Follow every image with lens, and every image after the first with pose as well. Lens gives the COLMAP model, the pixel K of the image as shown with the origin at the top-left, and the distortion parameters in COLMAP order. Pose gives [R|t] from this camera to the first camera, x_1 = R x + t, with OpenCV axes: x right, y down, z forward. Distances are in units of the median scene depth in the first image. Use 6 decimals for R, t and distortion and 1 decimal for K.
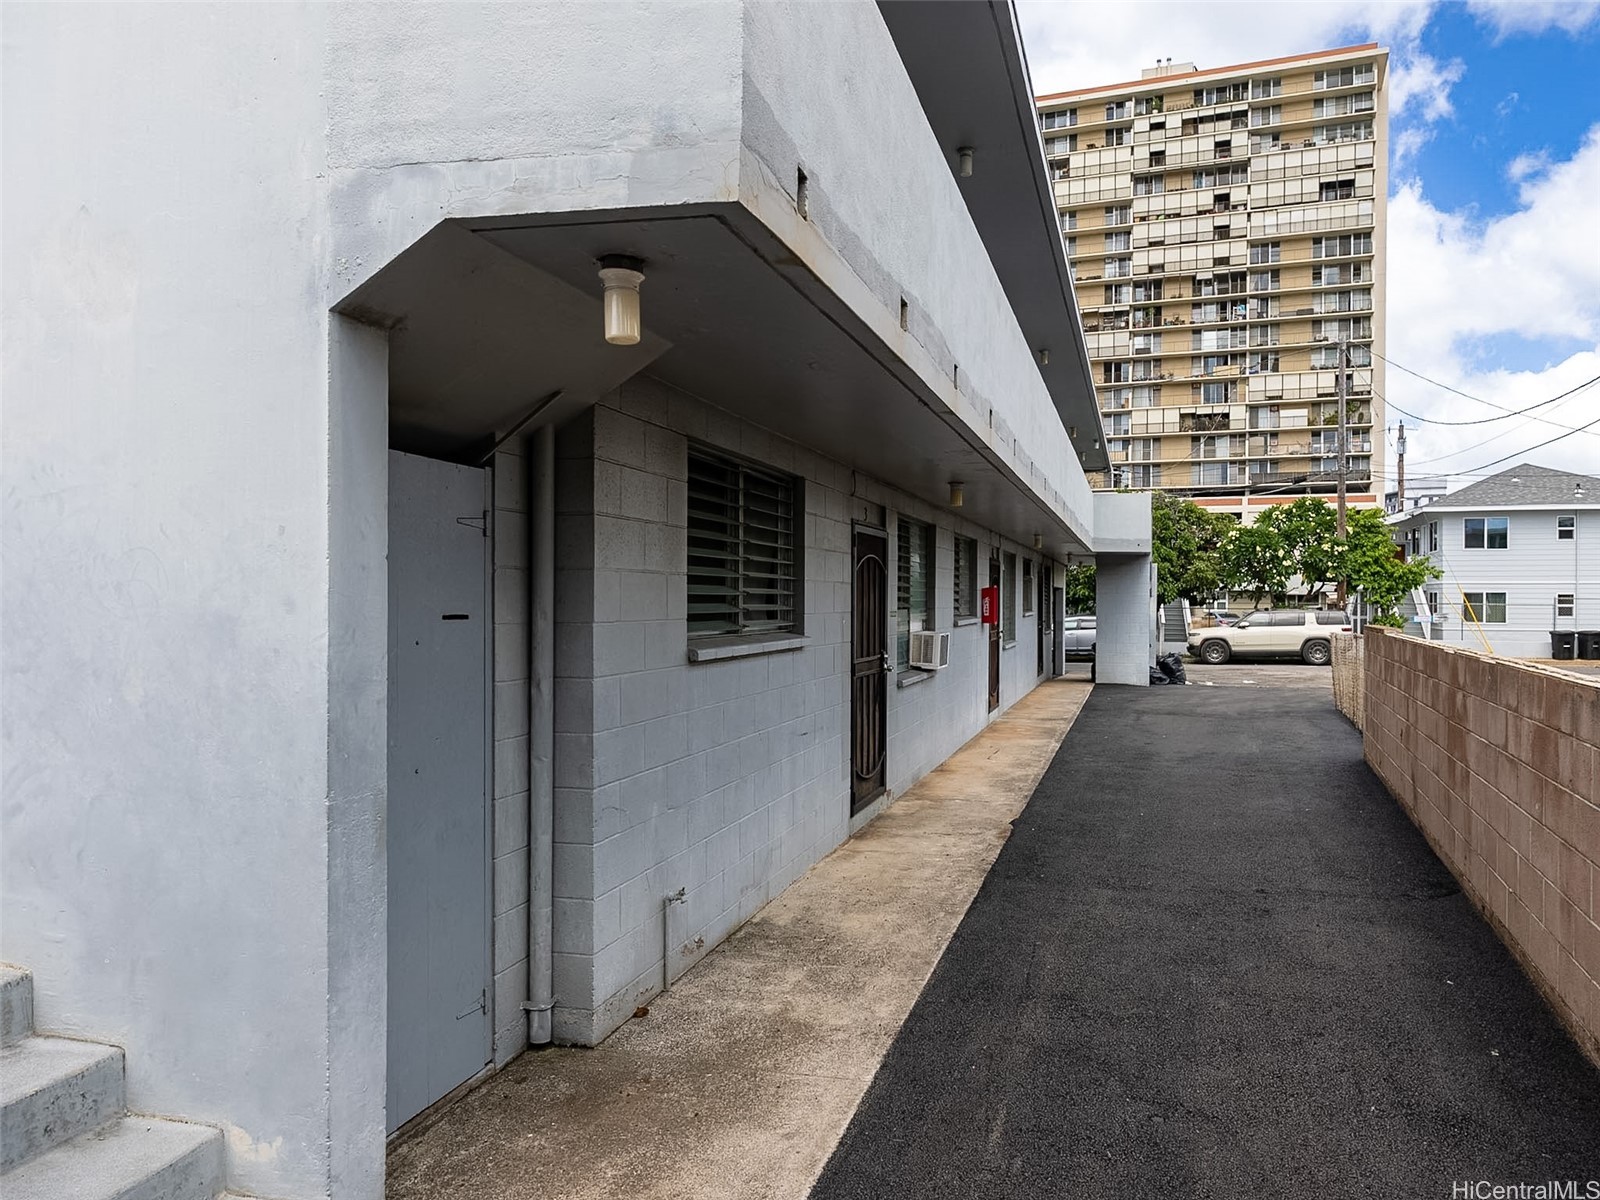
lens RADIAL K [[964.6, 0, 814.9], [0, 964.6, 602.3], [0, 0, 1]] dist [0.003250, -0.001632]
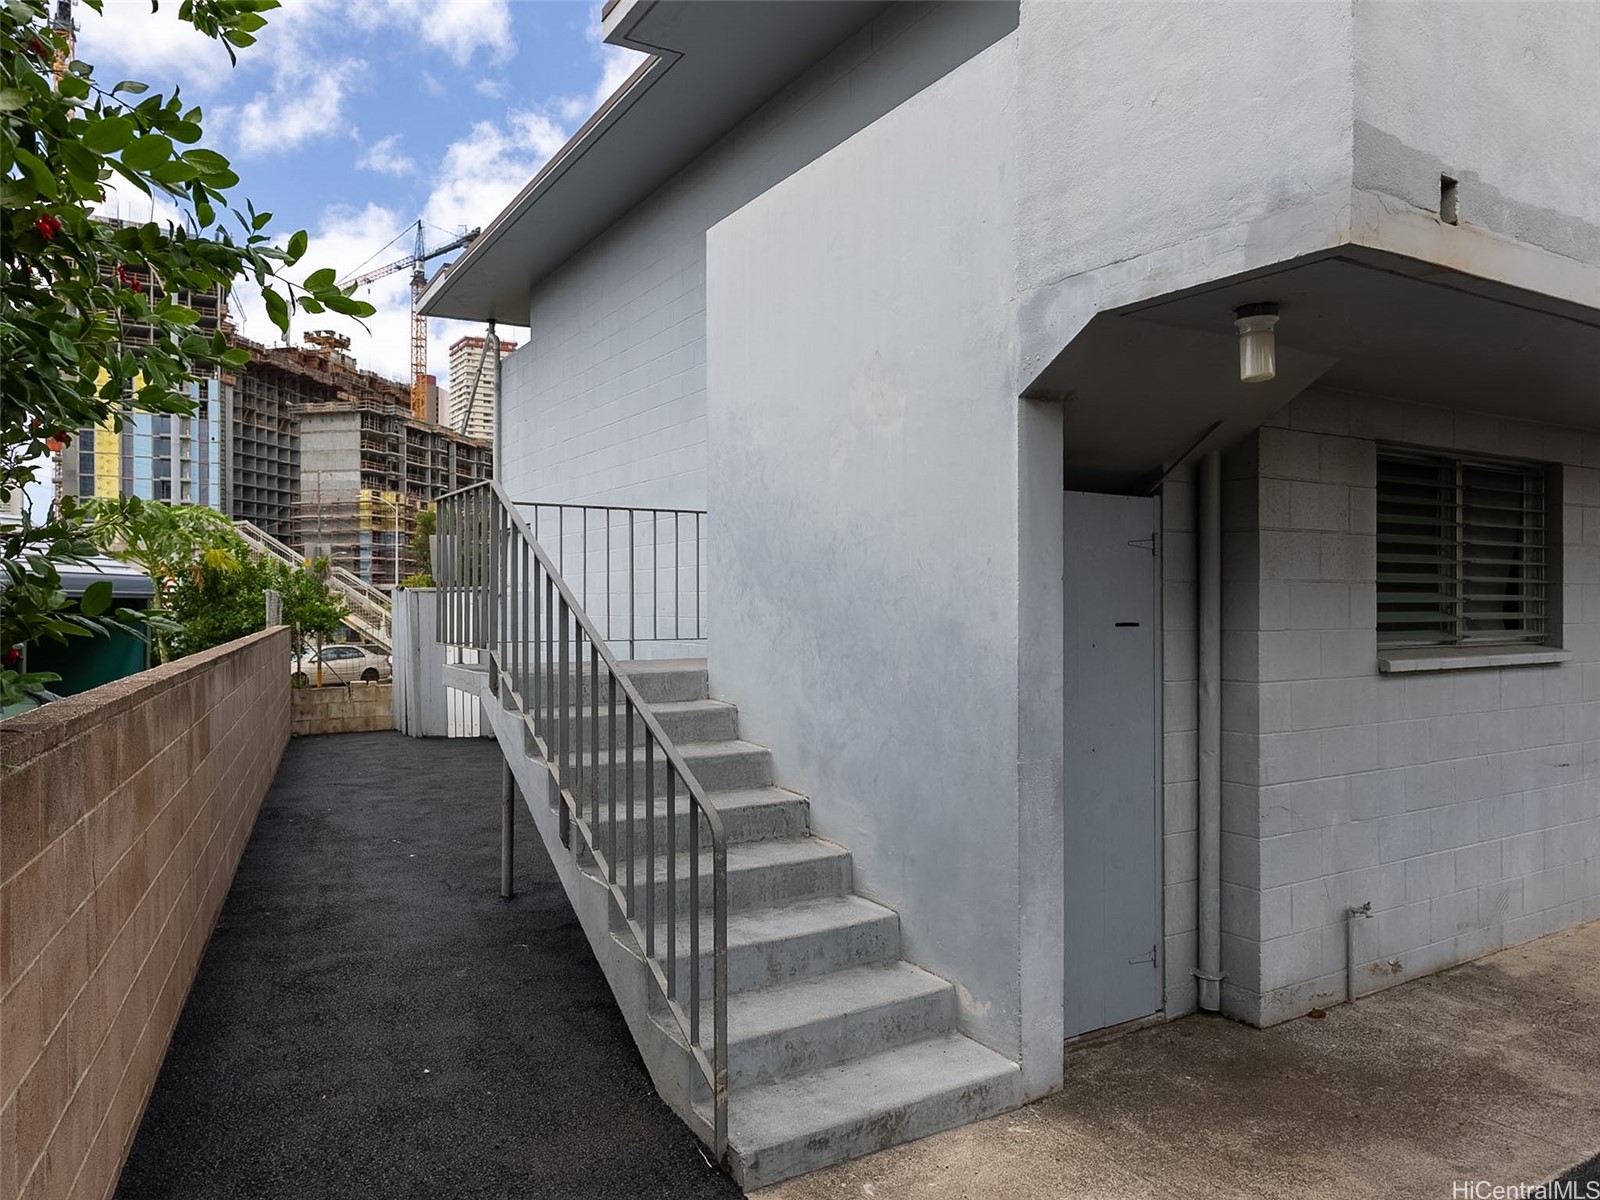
lens RADIAL K [[908.2, 0, 796.6], [0, 908.2, 596.9], [0, 0, 1]] dist [-0.009793, -0.002654]
pose [[0.729834, -0.010429, -0.683544, 0.117697], [0.001798, 0.999909, -0.013336, -0.005910], [0.683622, 0.008504, 0.729787, -0.118679]]
